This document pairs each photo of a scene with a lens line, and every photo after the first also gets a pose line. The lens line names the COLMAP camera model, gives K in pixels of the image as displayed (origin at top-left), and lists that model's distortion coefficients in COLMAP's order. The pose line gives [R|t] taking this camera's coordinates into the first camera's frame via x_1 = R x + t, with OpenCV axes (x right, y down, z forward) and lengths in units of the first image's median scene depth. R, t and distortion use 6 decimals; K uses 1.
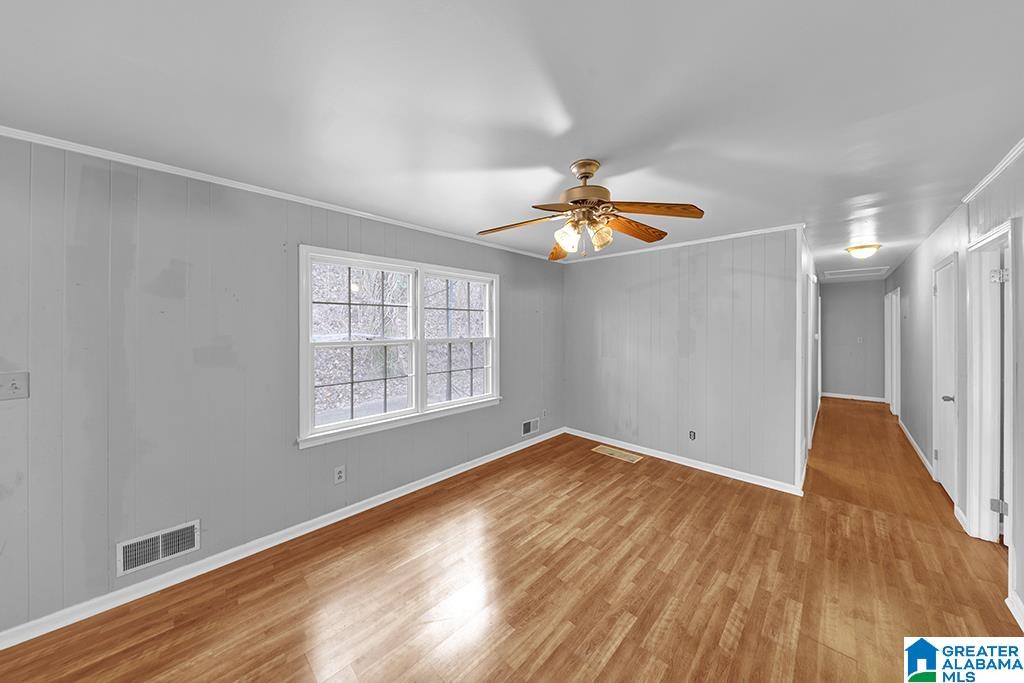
lens RADIAL K [[332.2, 0, 513.0], [0, 332.2, 322.5], [0, 0, 1]] dist [-0.000240, -0.001592]
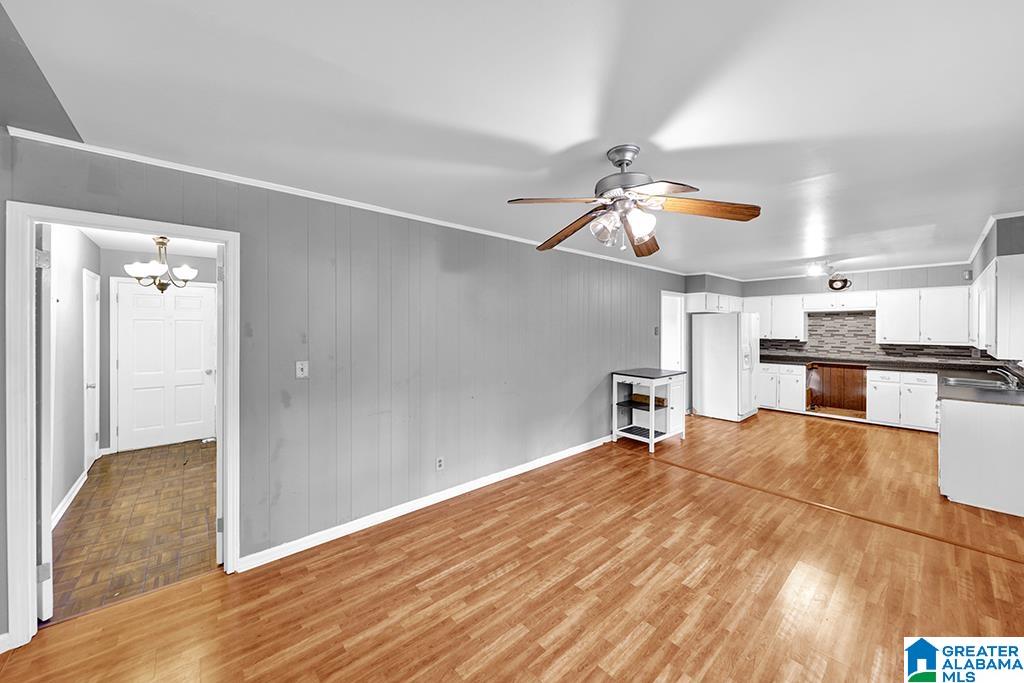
lens RADIAL K [[368.9, 0, 506.6], [0, 368.9, 331.2], [0, 0, 1]] dist [-0.000502, -0.000341]
pose [[-0.994908, -0.003413, 0.100732, 0.474886], [-0.002764, 0.999975, 0.006580, 0.008796], [-0.100751, 0.006268, -0.994892, 2.244151]]
